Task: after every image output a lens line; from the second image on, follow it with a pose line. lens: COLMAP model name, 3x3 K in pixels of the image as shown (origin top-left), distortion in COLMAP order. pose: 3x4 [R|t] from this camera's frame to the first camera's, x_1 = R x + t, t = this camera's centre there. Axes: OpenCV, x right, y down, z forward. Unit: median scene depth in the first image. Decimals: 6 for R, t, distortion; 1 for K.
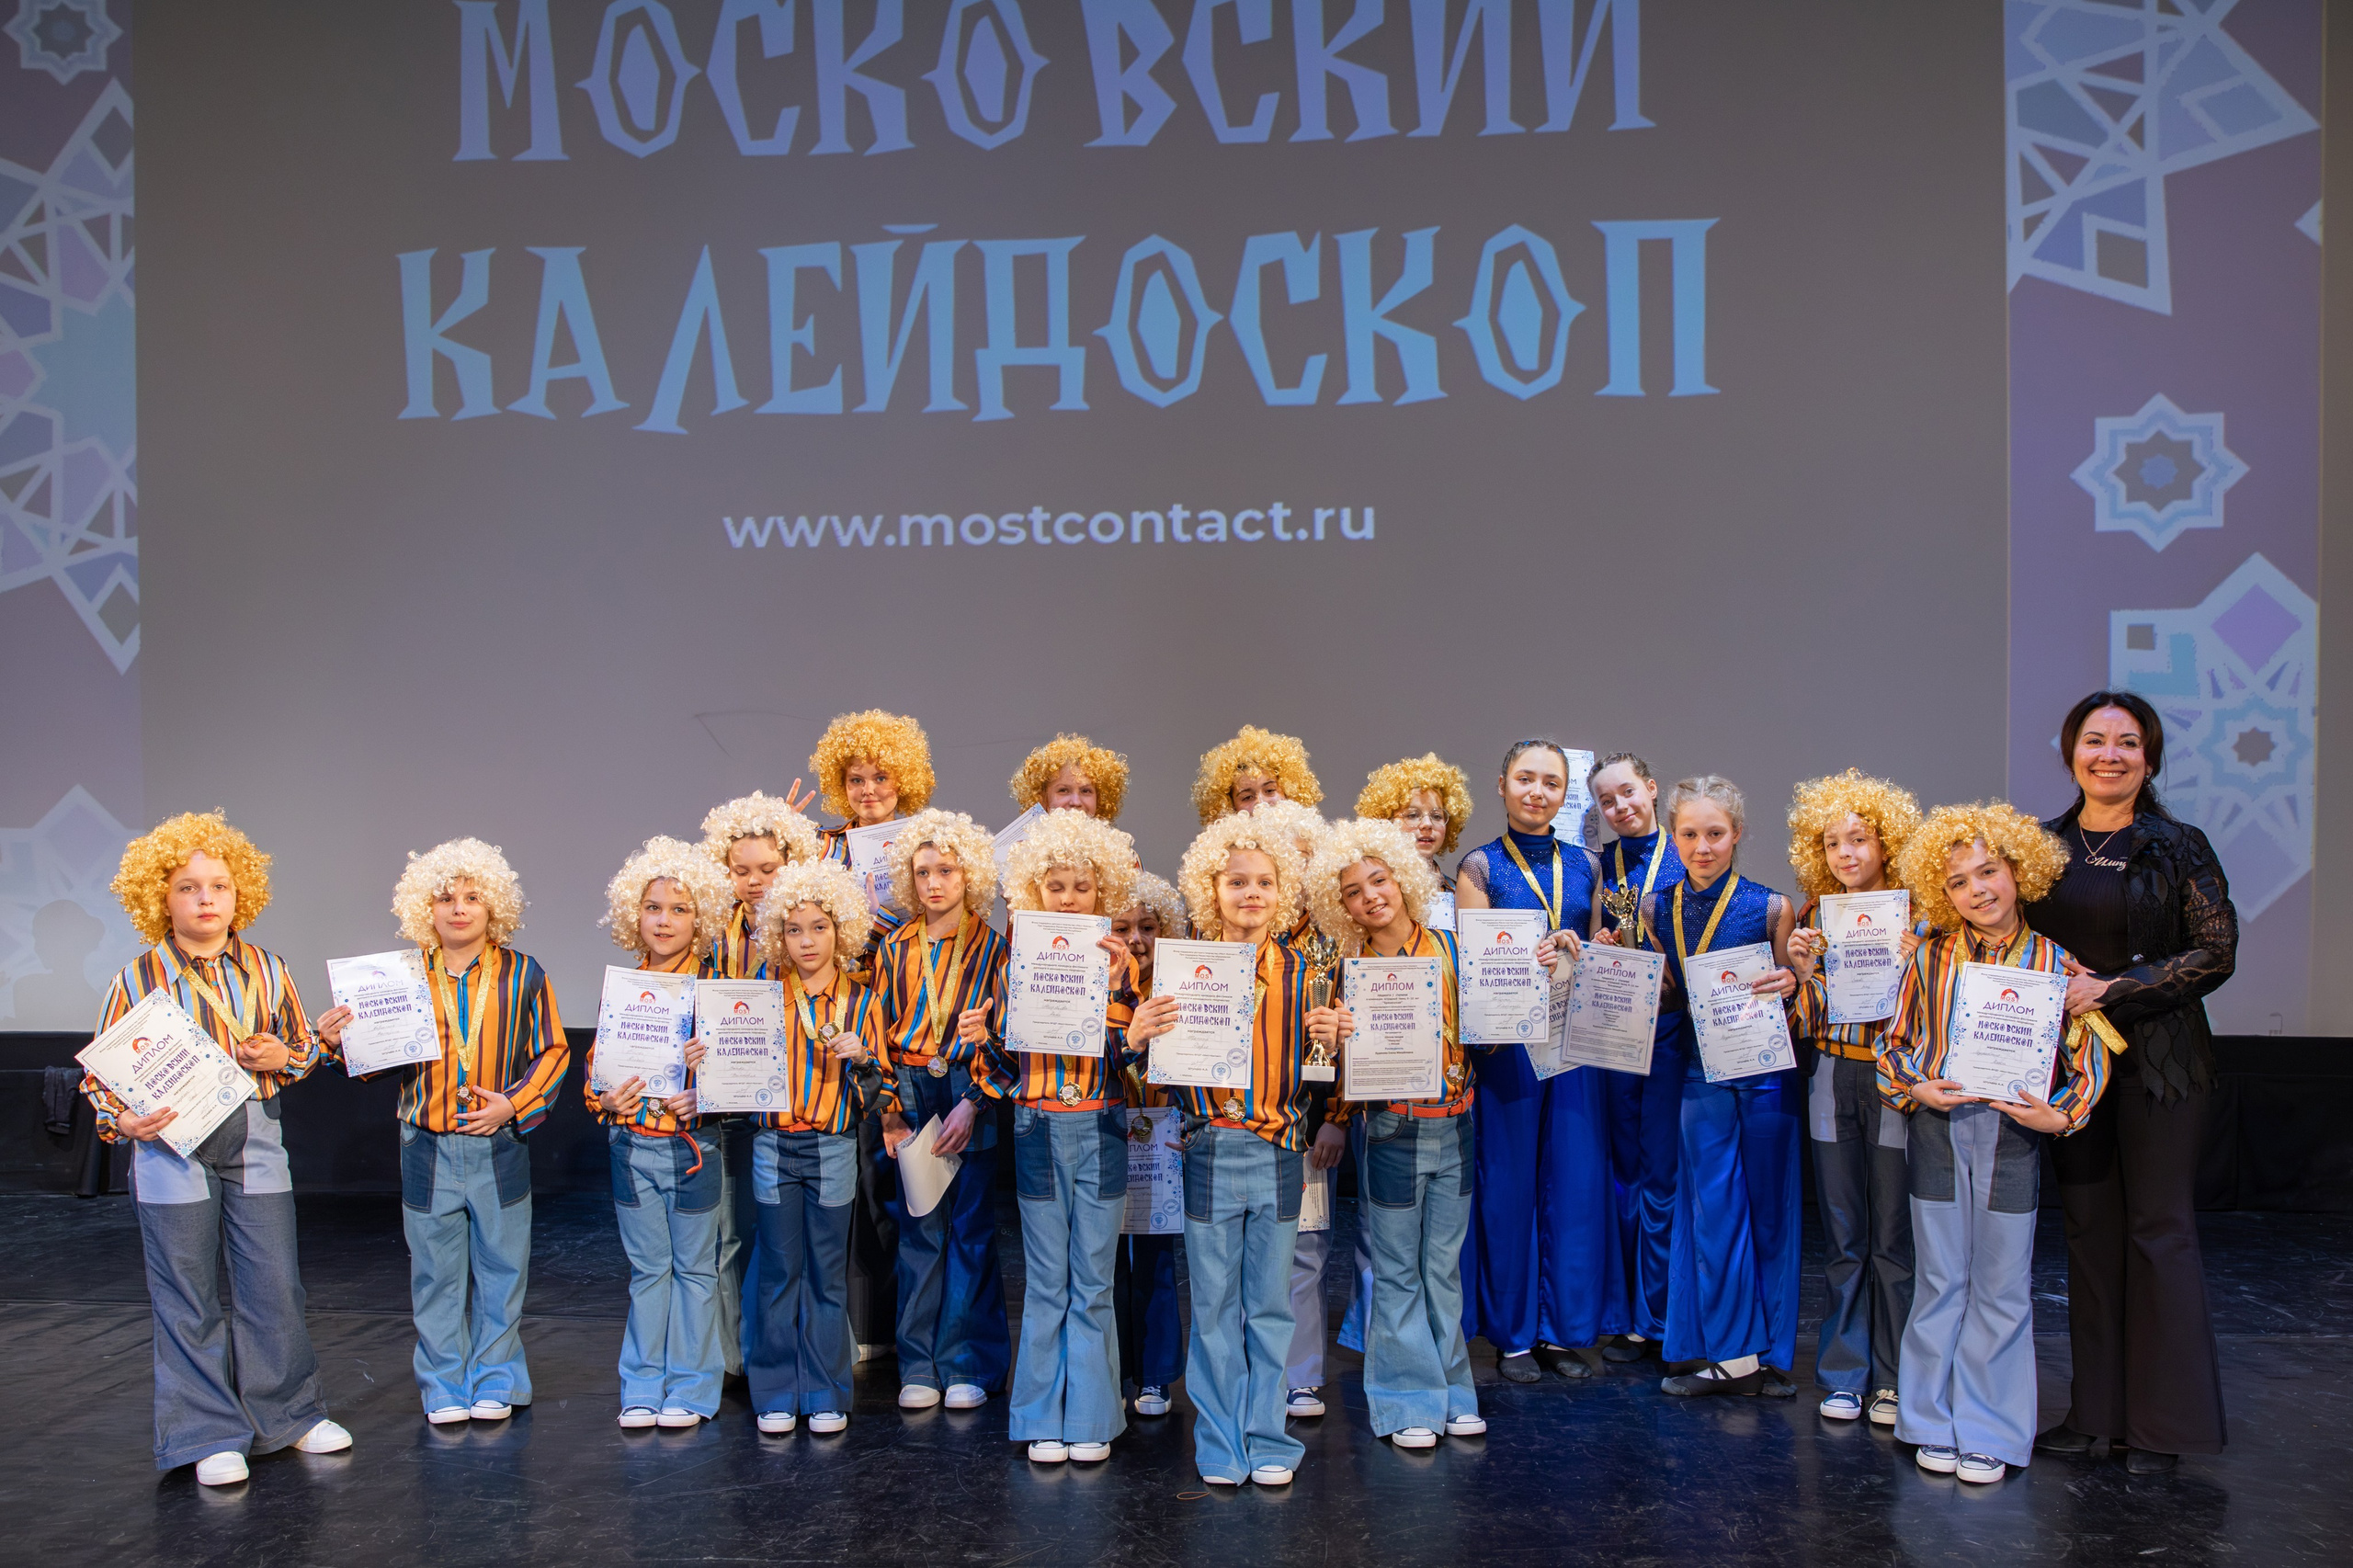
lens RADIAL K [[1719.4, 0, 1181.5], [0, 1719.4, 857.0], [0, 0, 1]] dist [-0.103103, 0.076845]
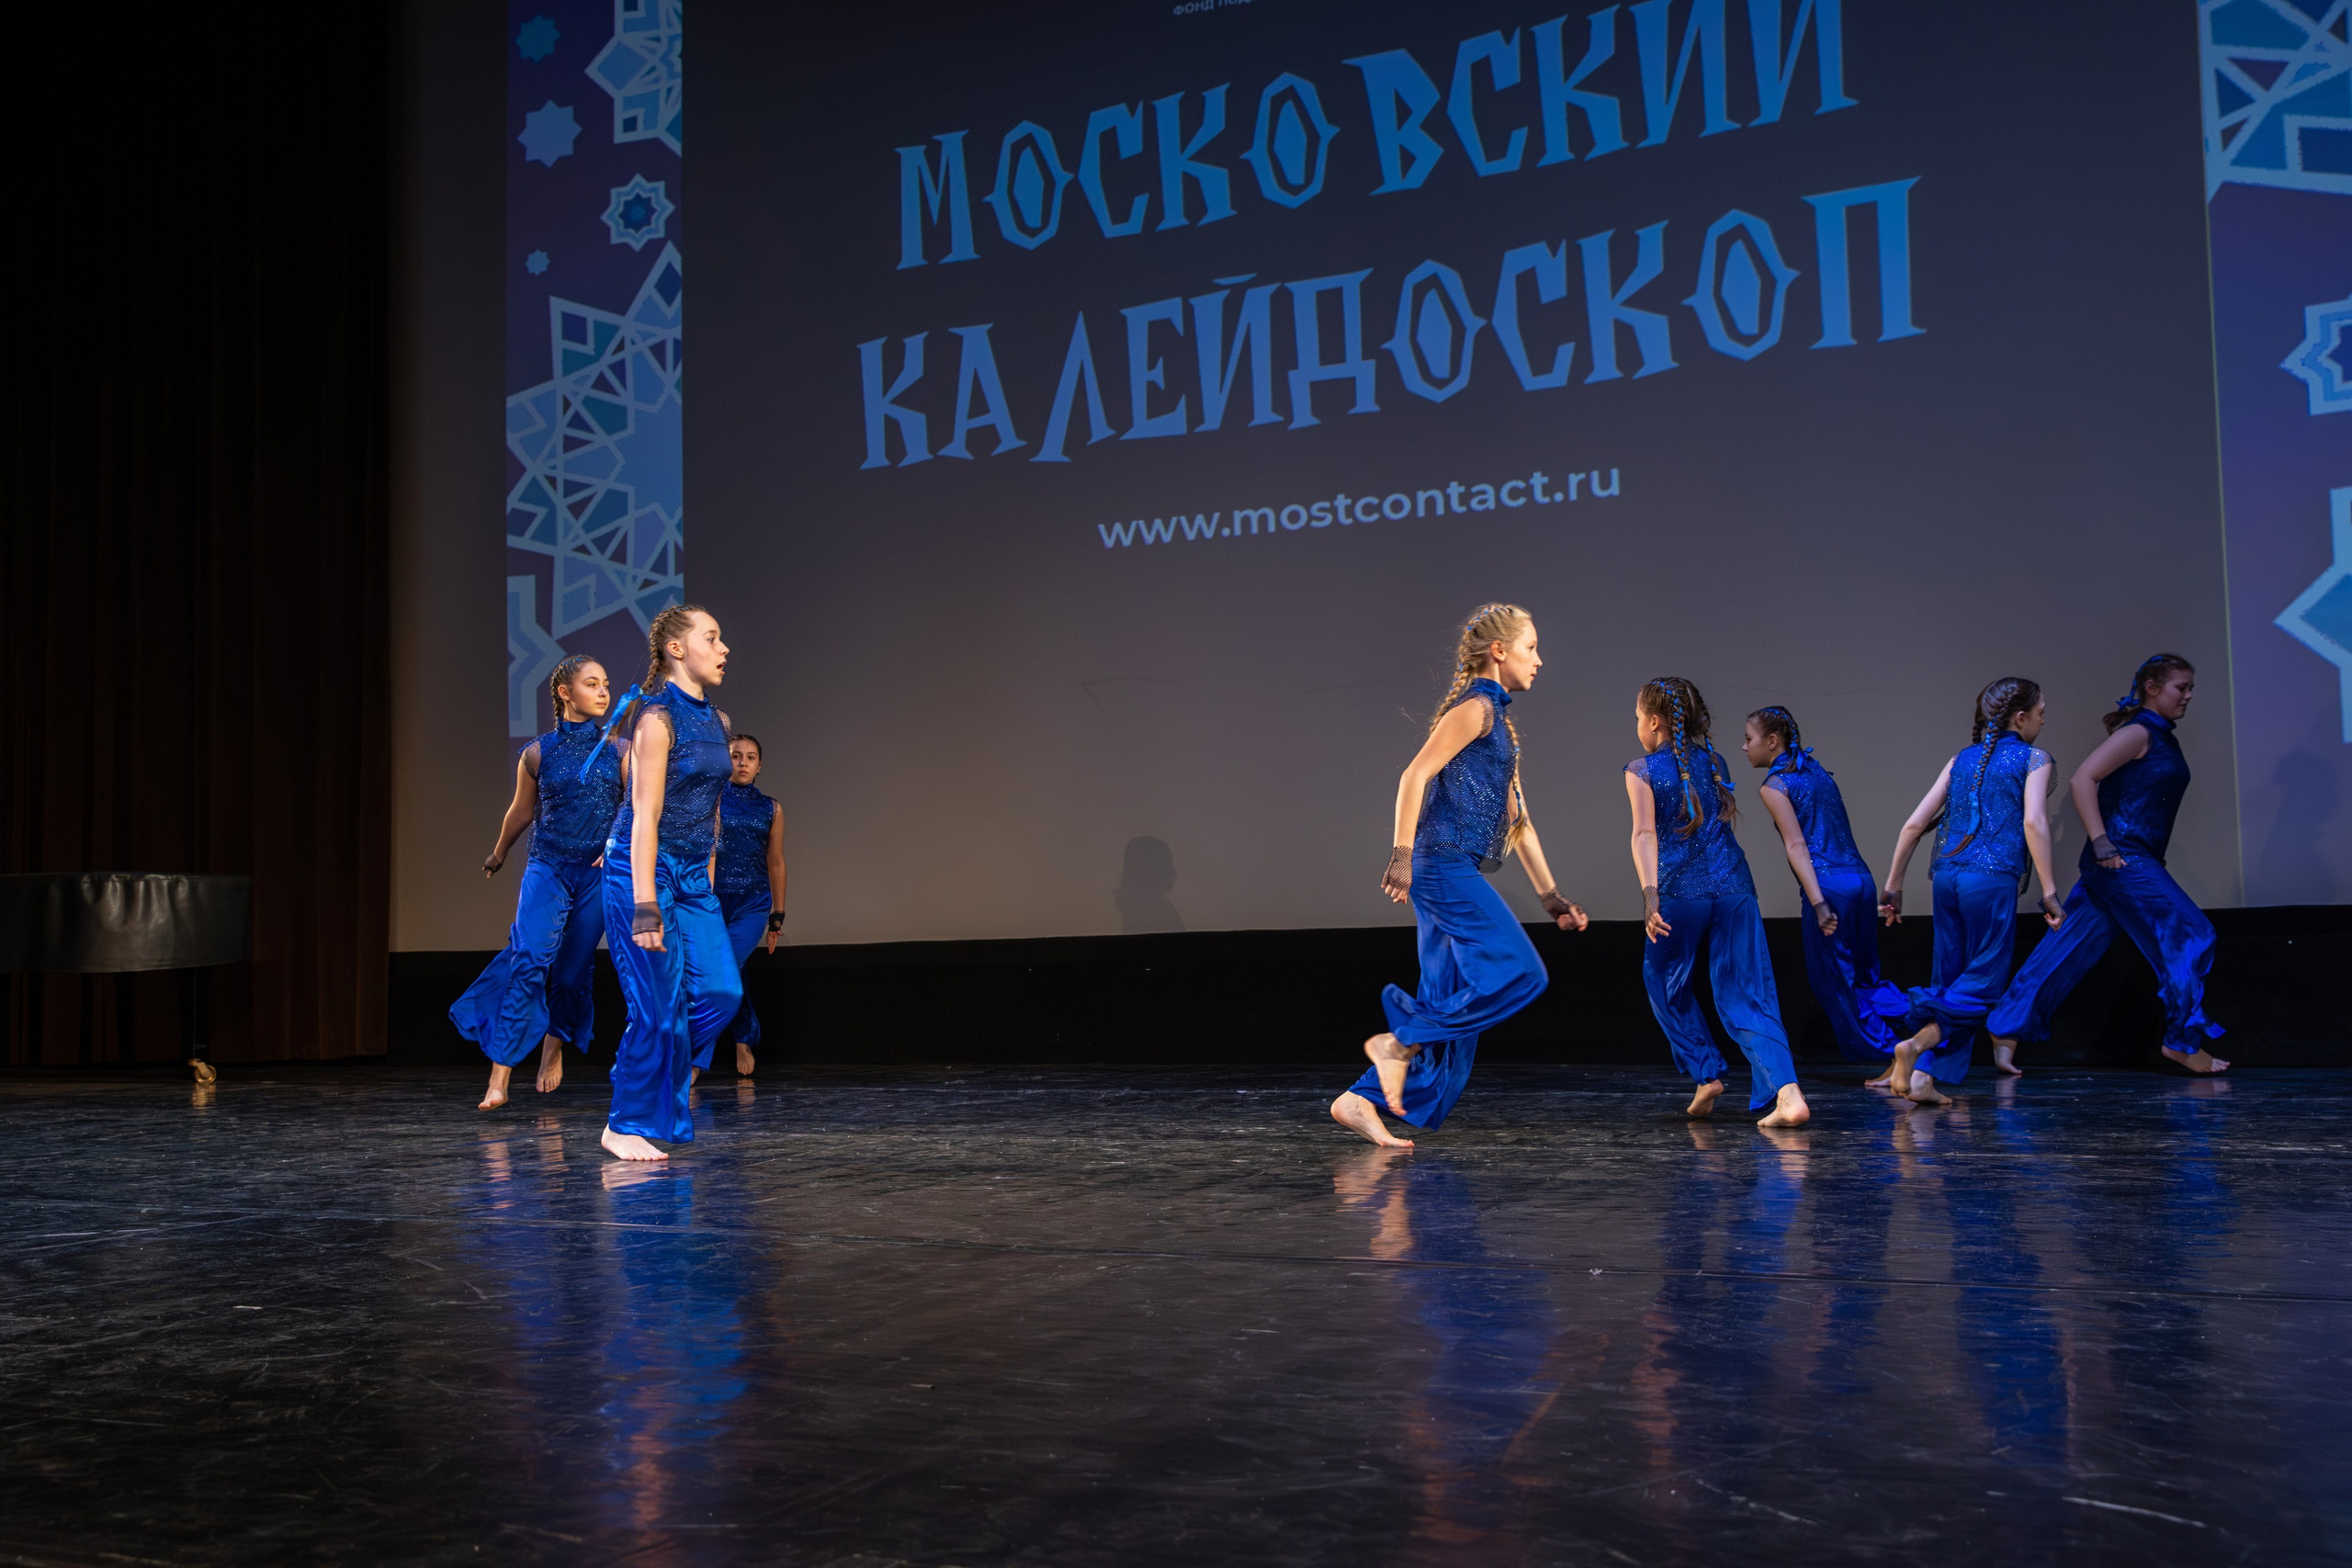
lens RADIAL K [[2181.5, 0, 1066.3], [0, 2181.5, 846.0], [0, 0, 1]] dist [-0.060754, 0.101759]
pose [[0.925019, -0.032963, -0.378488, 0.311249], [0.005094, 0.997215, -0.074400, 0.157065], [0.379887, 0.066893, 0.922611, -0.478049]]
